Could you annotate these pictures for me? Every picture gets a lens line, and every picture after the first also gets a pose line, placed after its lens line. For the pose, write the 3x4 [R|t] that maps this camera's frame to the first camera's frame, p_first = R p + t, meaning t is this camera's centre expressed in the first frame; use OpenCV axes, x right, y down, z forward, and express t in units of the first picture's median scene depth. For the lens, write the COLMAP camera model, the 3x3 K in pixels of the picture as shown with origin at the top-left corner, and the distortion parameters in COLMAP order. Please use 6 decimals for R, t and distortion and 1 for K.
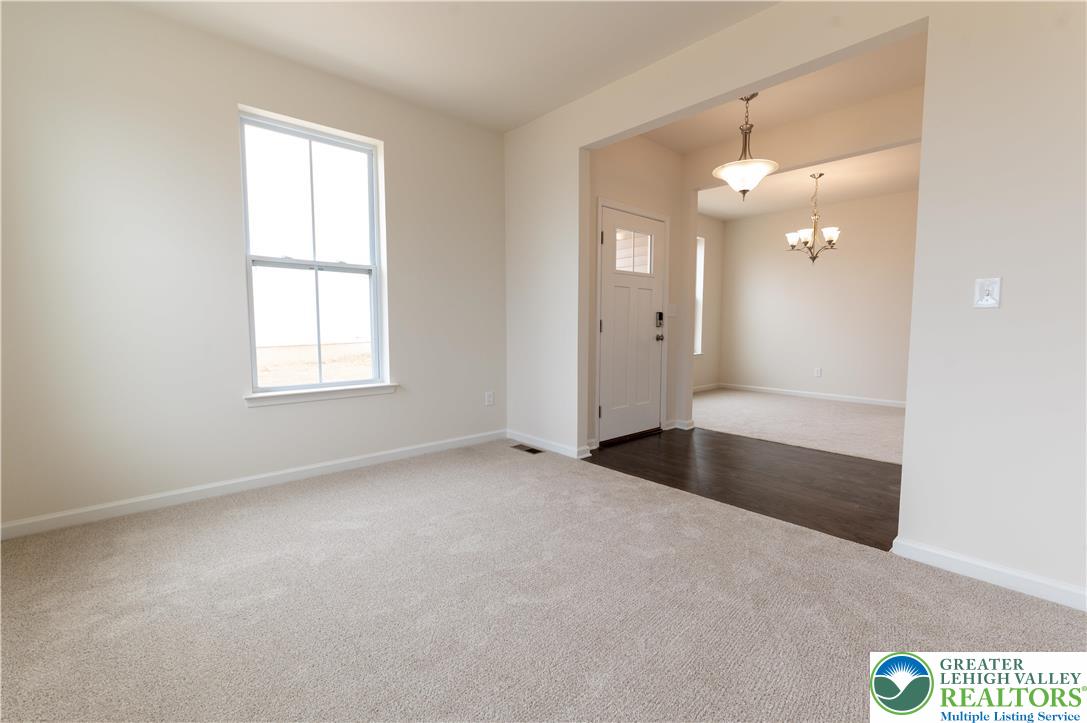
lens RADIAL K [[468.9, 0, 561.6], [0, 468.9, 359.8], [0, 0, 1]] dist [0.000785, -0.000058]
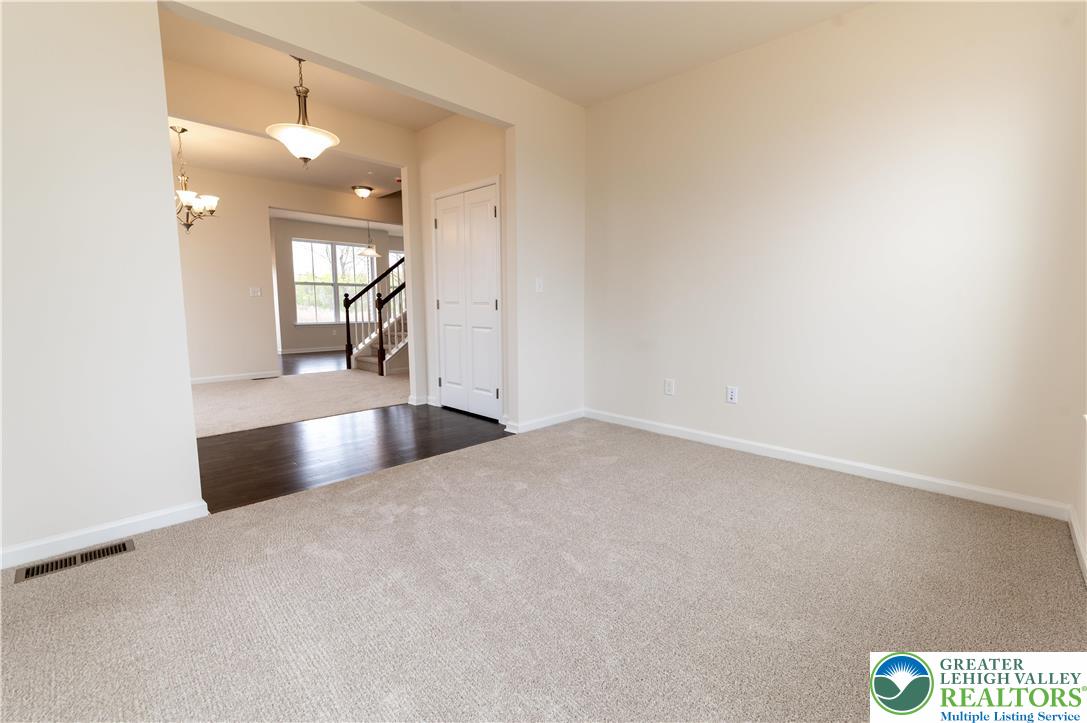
lens RADIAL K [[471.5, 0, 543.5], [0, 471.5, 361.5], [0, 0, 1]] dist [0.003774, 0.000099]
pose [[-0.041323, -0.127505, 0.990977, -0.825149], [0.073455, 0.988752, 0.130282, -0.061131], [-0.996442, 0.078176, -0.031493, 0.774742]]
